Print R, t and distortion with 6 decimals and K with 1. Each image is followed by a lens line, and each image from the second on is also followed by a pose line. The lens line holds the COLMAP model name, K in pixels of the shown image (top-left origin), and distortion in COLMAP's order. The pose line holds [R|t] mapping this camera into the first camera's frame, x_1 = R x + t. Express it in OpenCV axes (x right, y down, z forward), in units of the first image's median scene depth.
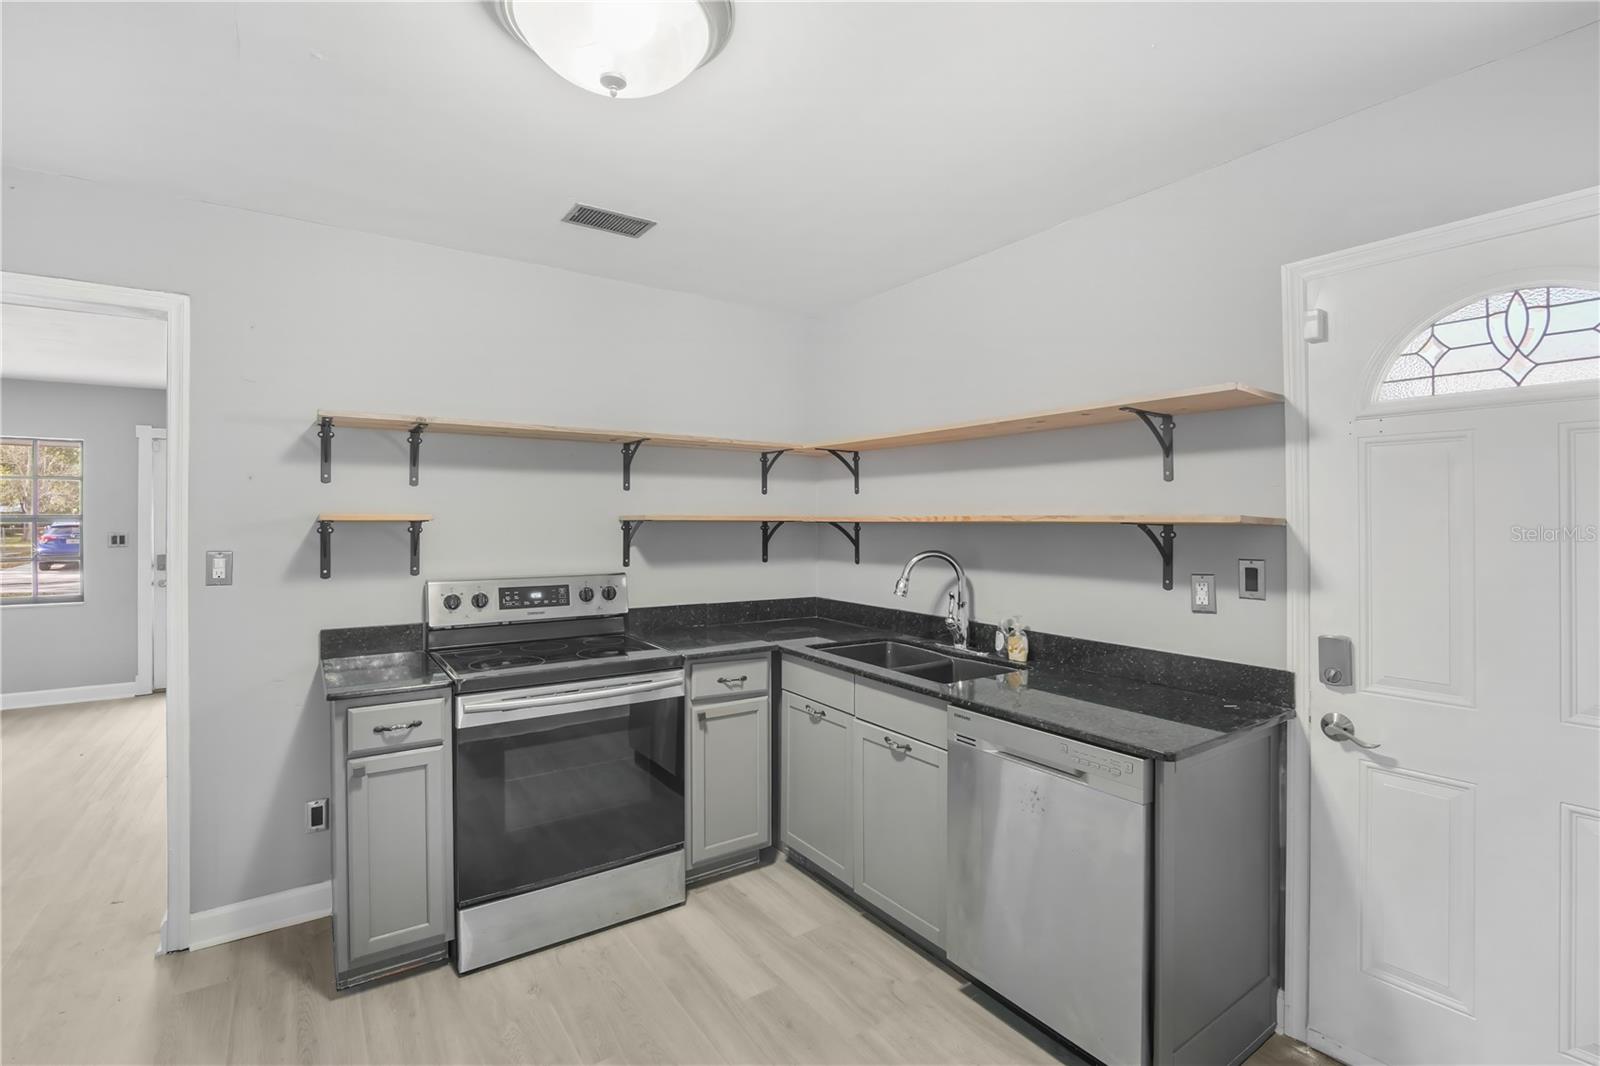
lens RADIAL K [[726.0, 0, 795.5], [0, 726.0, 517.8], [0, 0, 1]] dist [-0.015659, 0.001132]
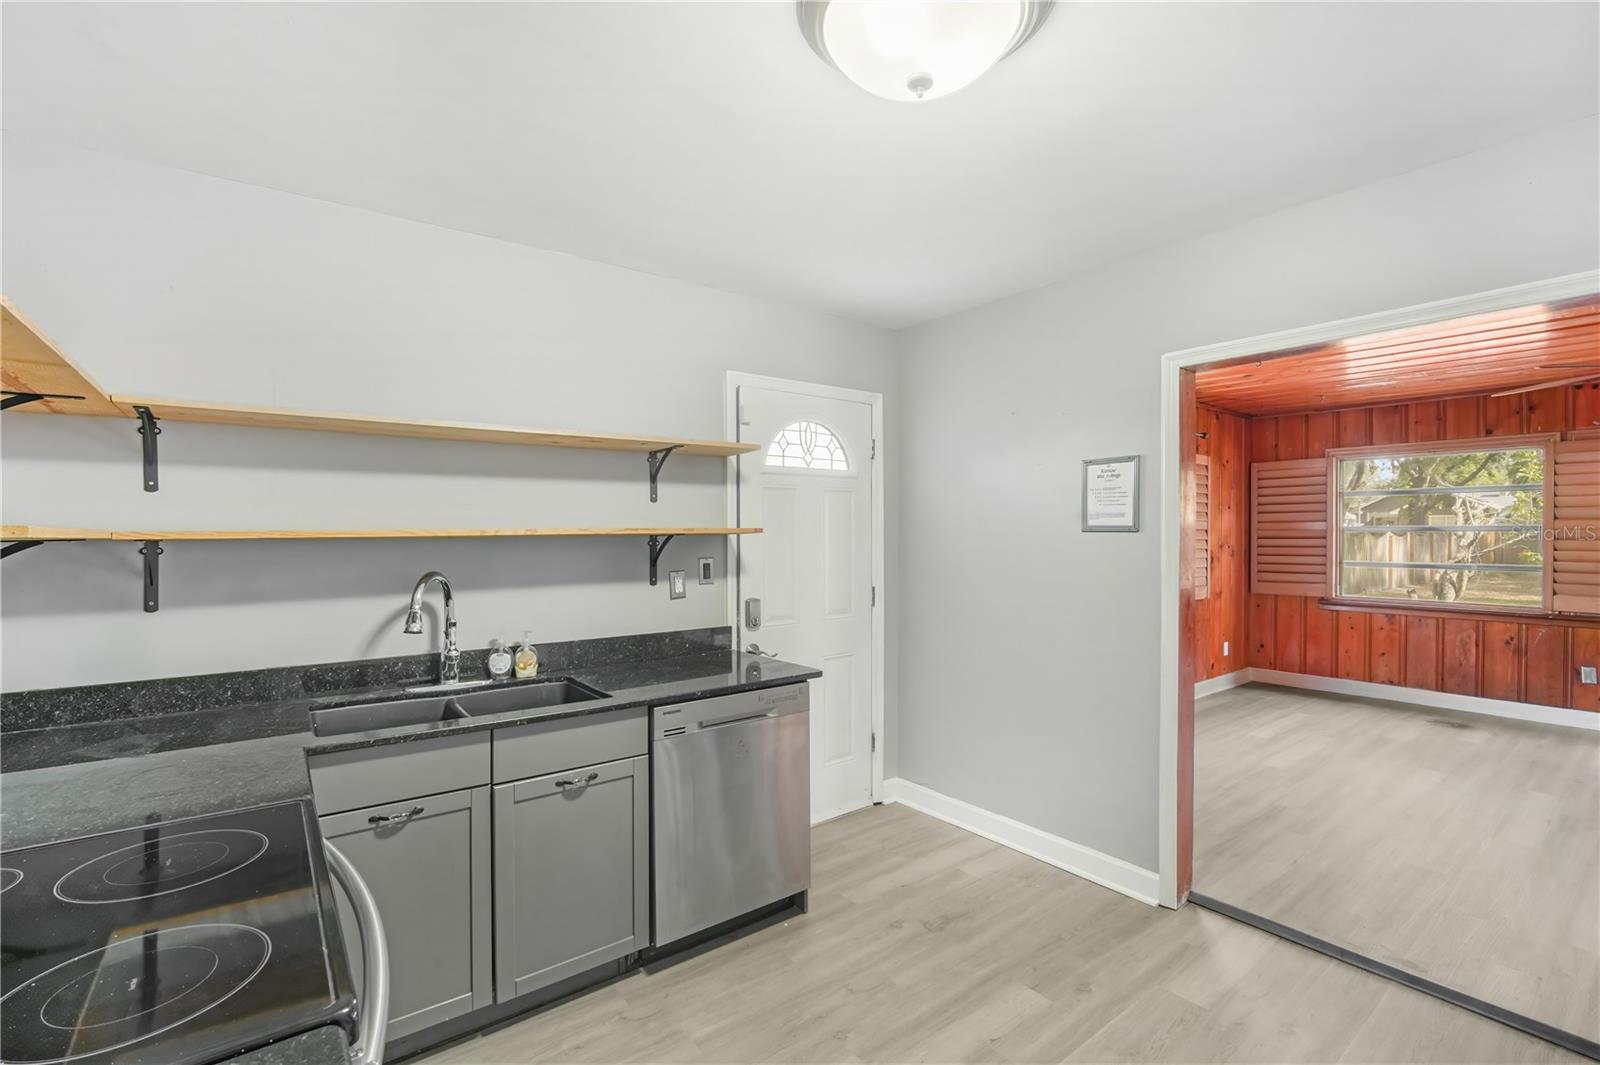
lens RADIAL K [[726.0, 0, 798.3], [0, 726.0, 540.9], [0, 0, 1]] dist [-0.015659, 0.001132]
pose [[-0.044632, -0.016052, 0.998875, -0.919418], [0.004548, 0.999857, 0.016271, -0.001121], [-0.998993, 0.005269, -0.044553, 0.908966]]
